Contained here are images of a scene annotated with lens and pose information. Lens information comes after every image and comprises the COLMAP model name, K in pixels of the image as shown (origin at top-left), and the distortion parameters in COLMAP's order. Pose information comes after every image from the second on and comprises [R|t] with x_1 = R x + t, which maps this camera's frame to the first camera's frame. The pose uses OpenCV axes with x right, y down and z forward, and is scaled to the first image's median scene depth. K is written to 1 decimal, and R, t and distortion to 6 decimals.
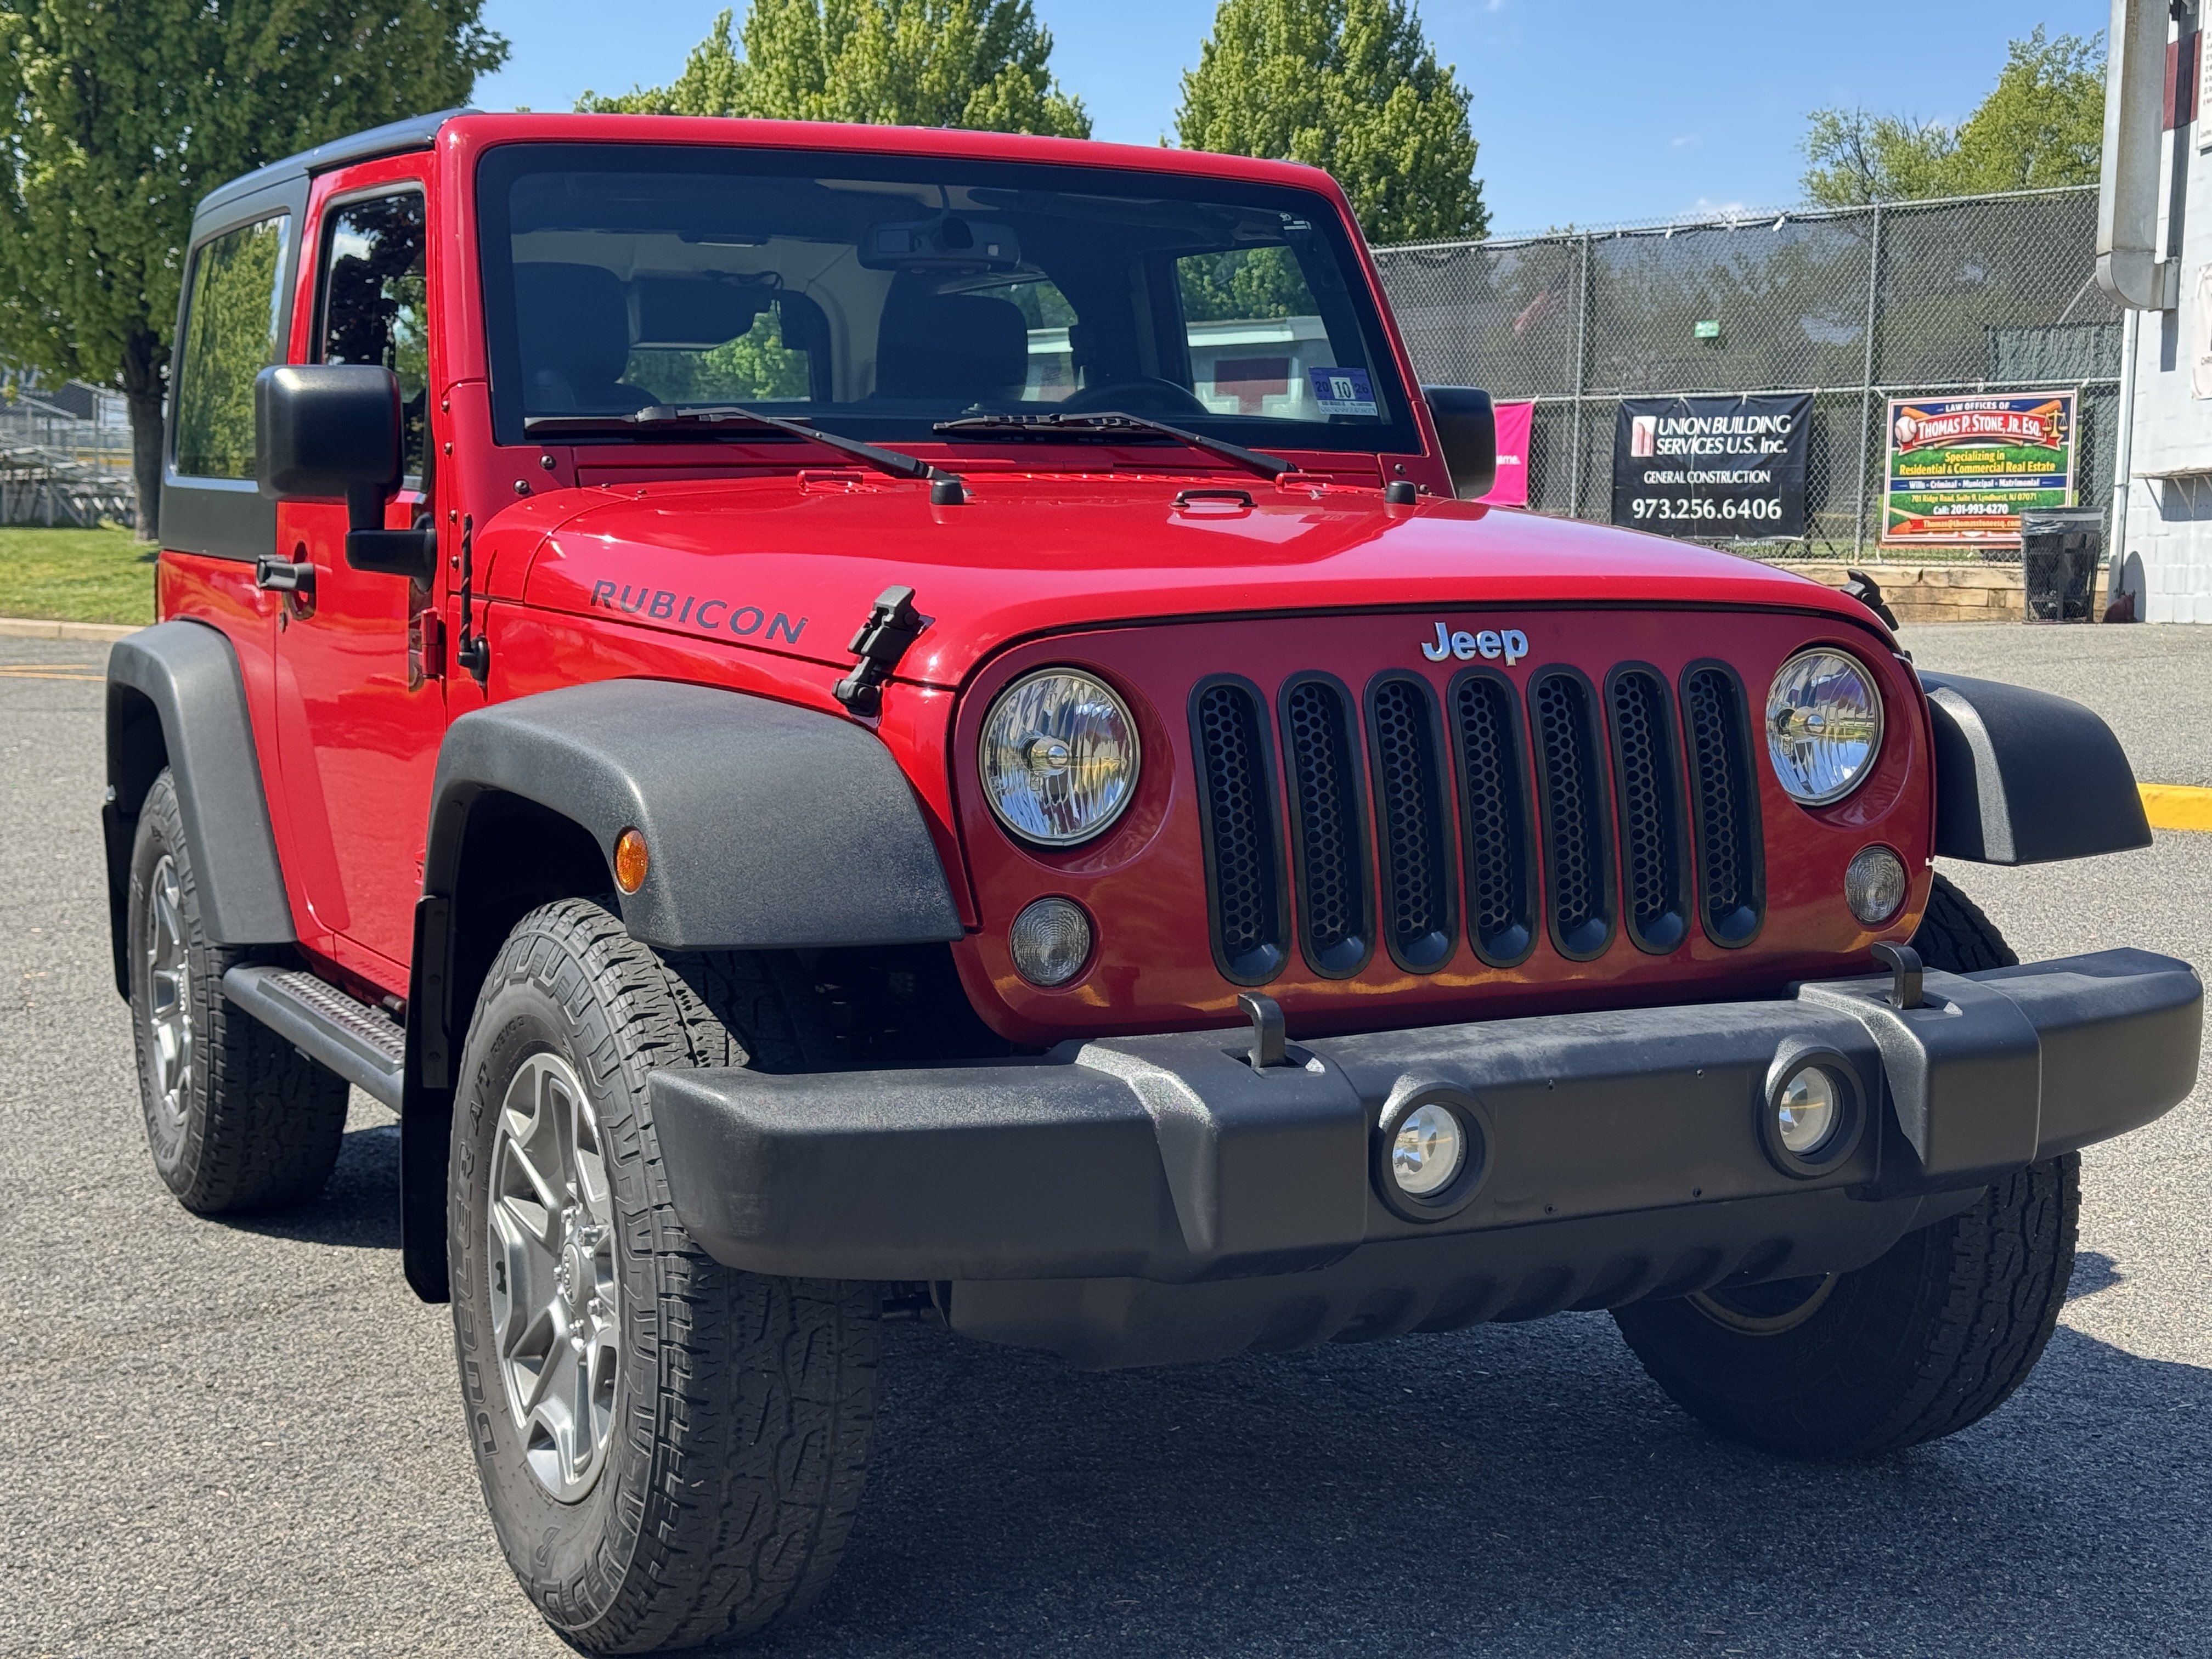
lens RADIAL K [[3052.1, 0, 1106.0], [0, 3052.1, 829.5], [0, 0, 1]] dist [0.199957, -0.382844]
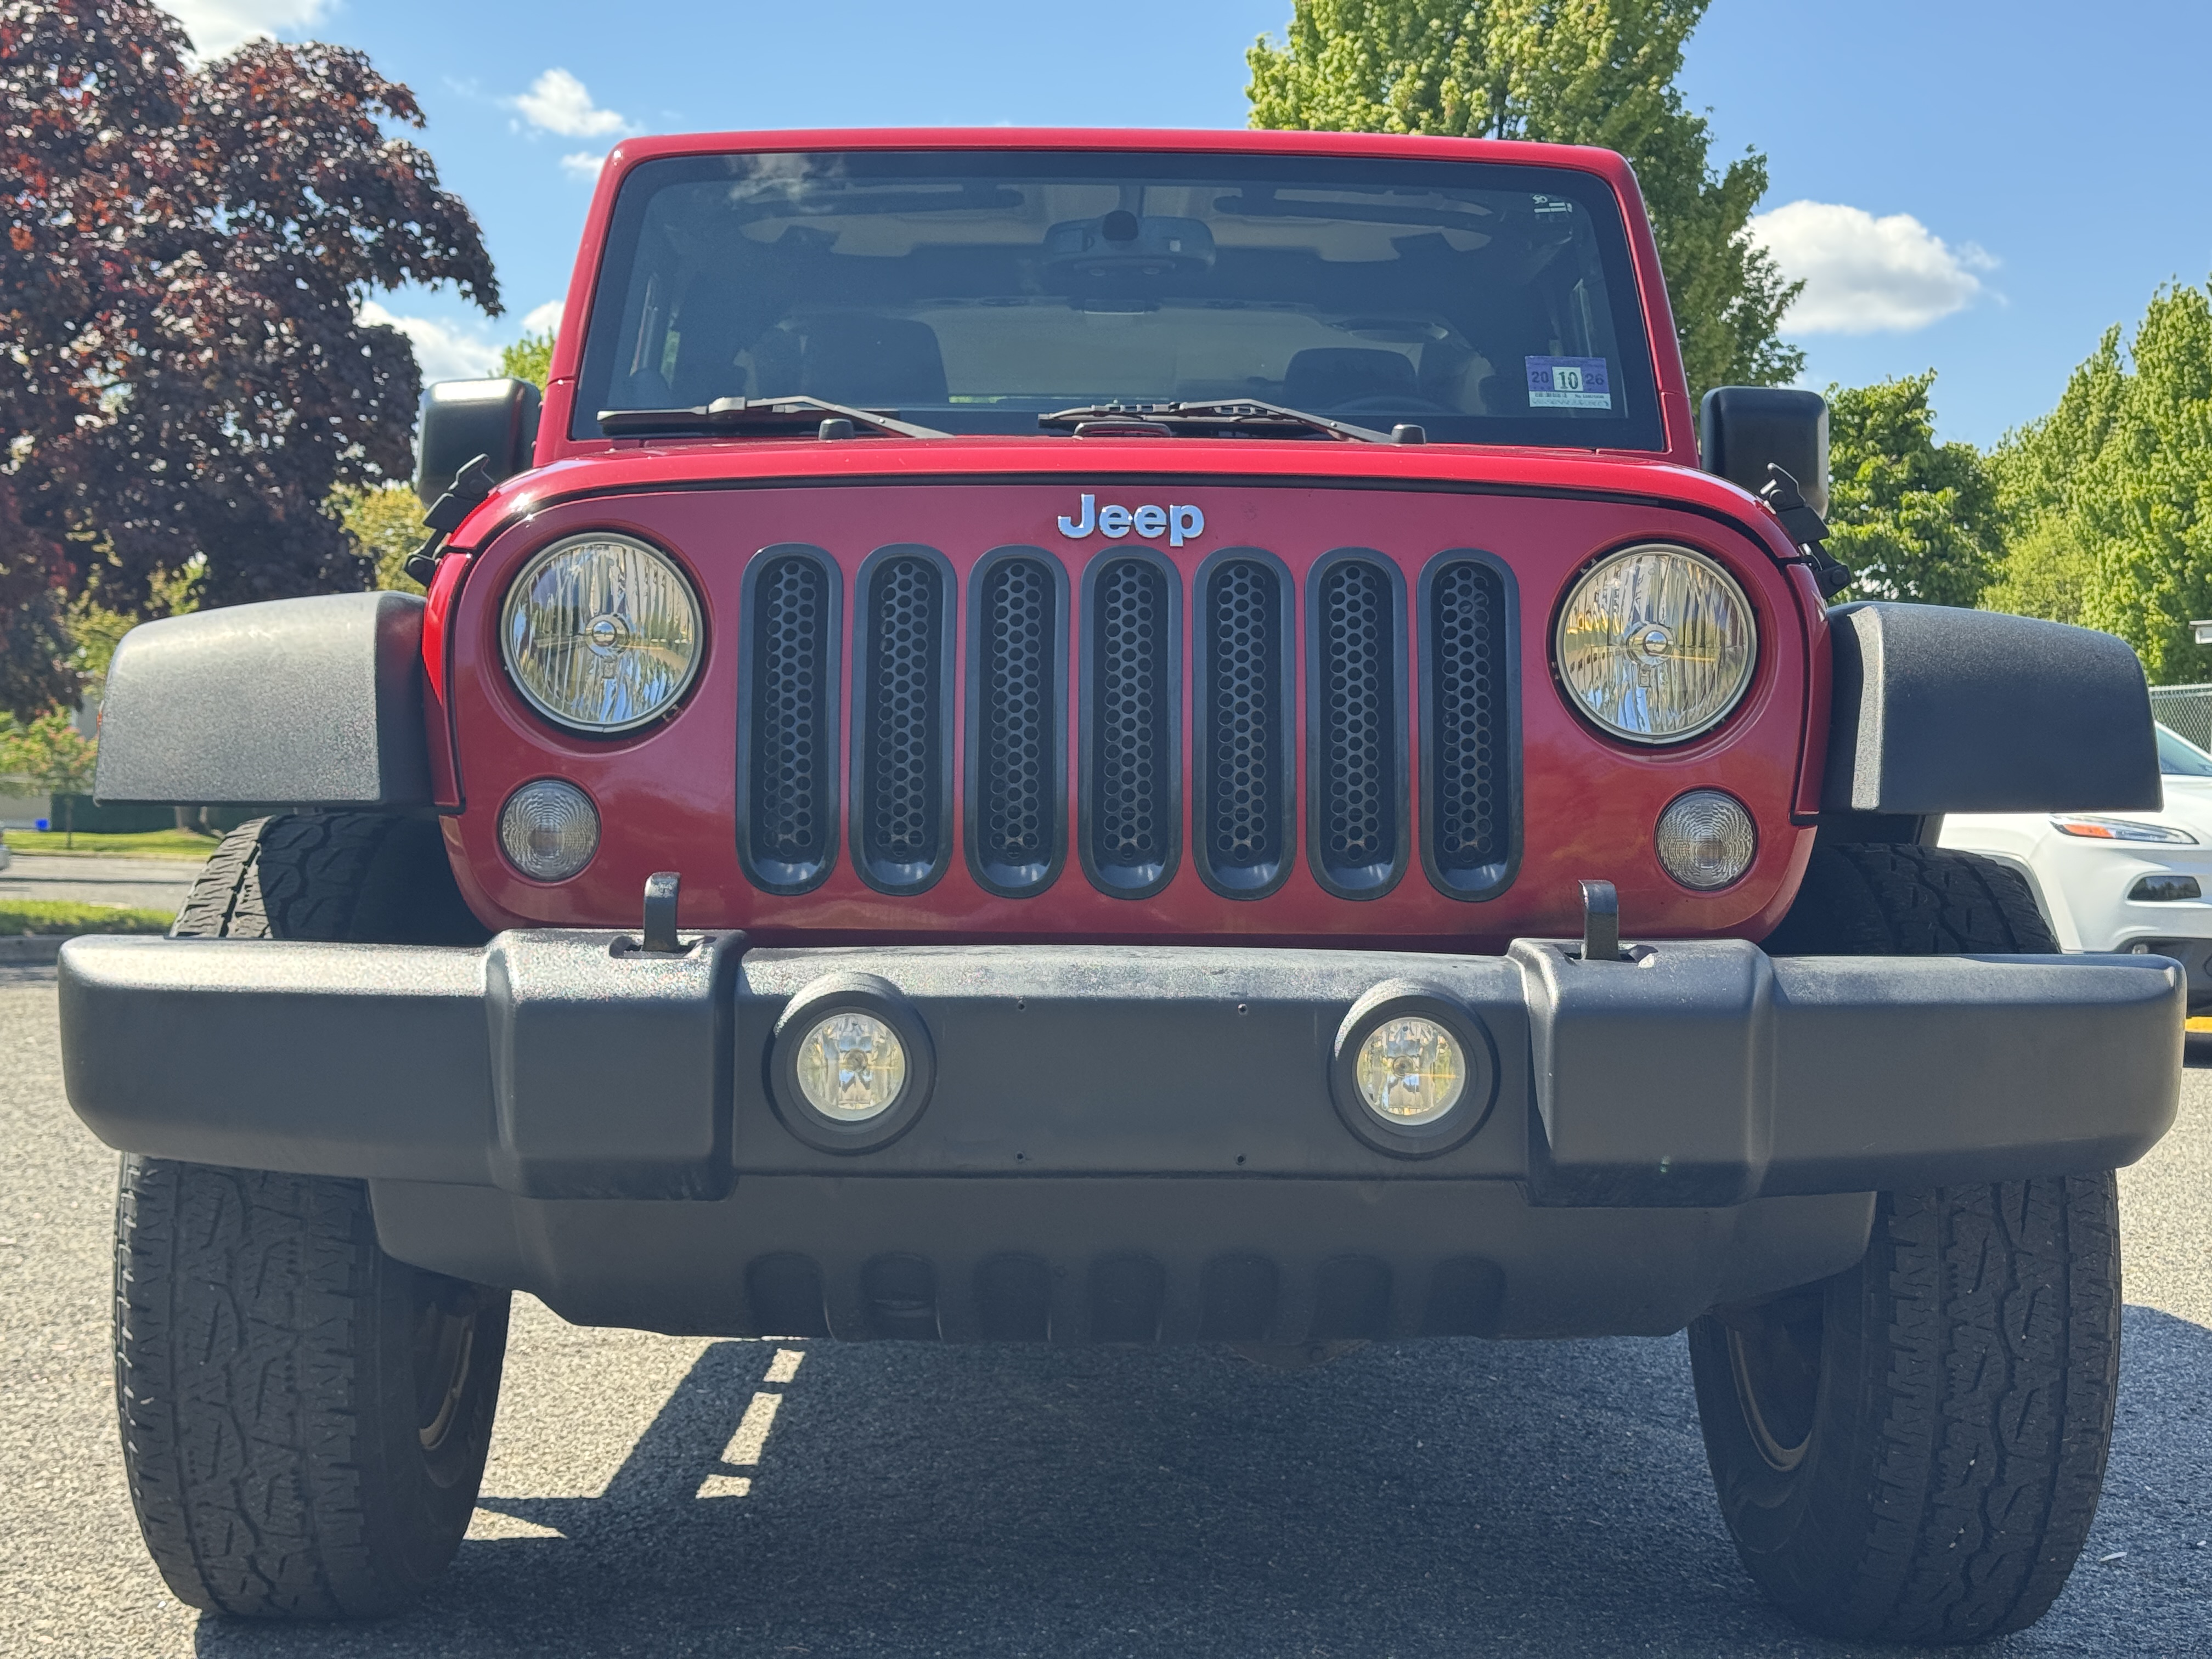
lens RADIAL K [[3052.1, 0, 1106.0], [0, 3052.1, 829.5], [0, 0, 1]] dist [0.199957, -0.382844]
pose [[0.902423, 0.009039, -0.430756, 0.363124], [-0.055457, 0.993900, -0.095326, 0.079854], [0.427266, 0.109913, 0.897420, 0.187845]]
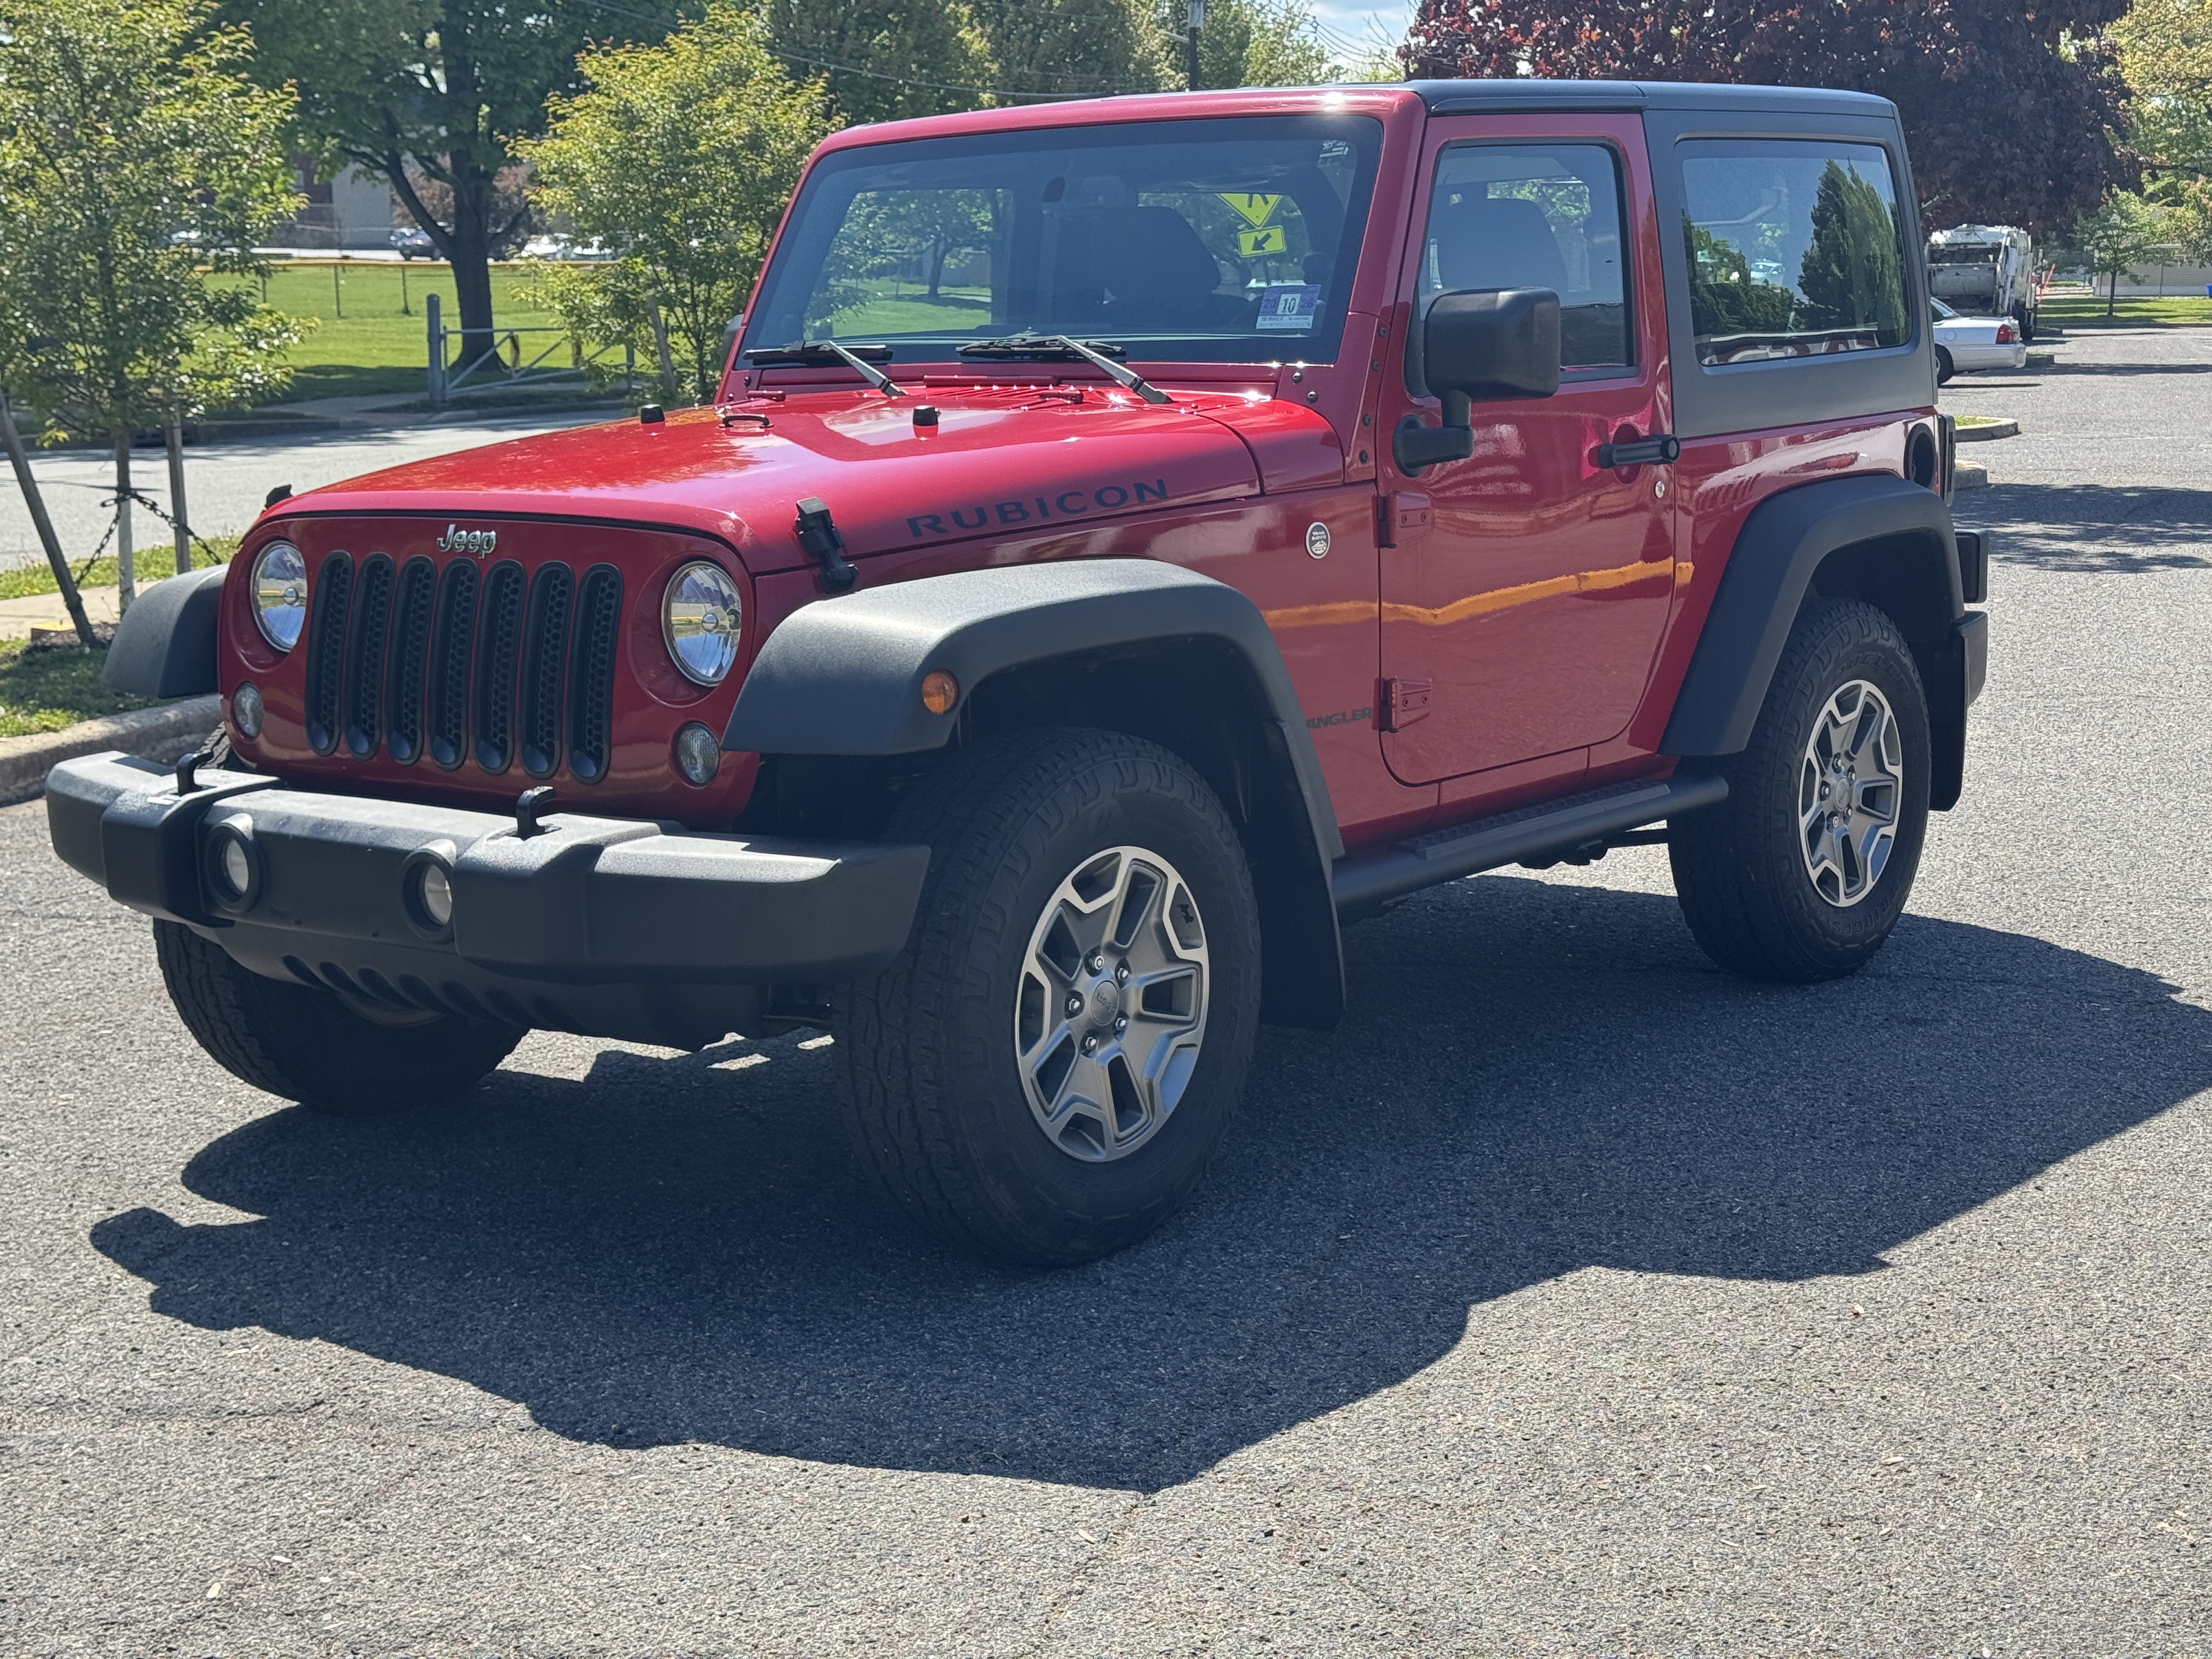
lens RADIAL K [[3052.1, 0, 1106.0], [0, 3052.1, 829.5], [0, 0, 1]] dist [0.199957, -0.382844]
pose [[0.406278, 0.147352, -0.901790, 1.181315], [-0.072641, 0.988997, 0.128875, -0.101090], [0.910858, 0.013148, 0.412511, 0.515039]]
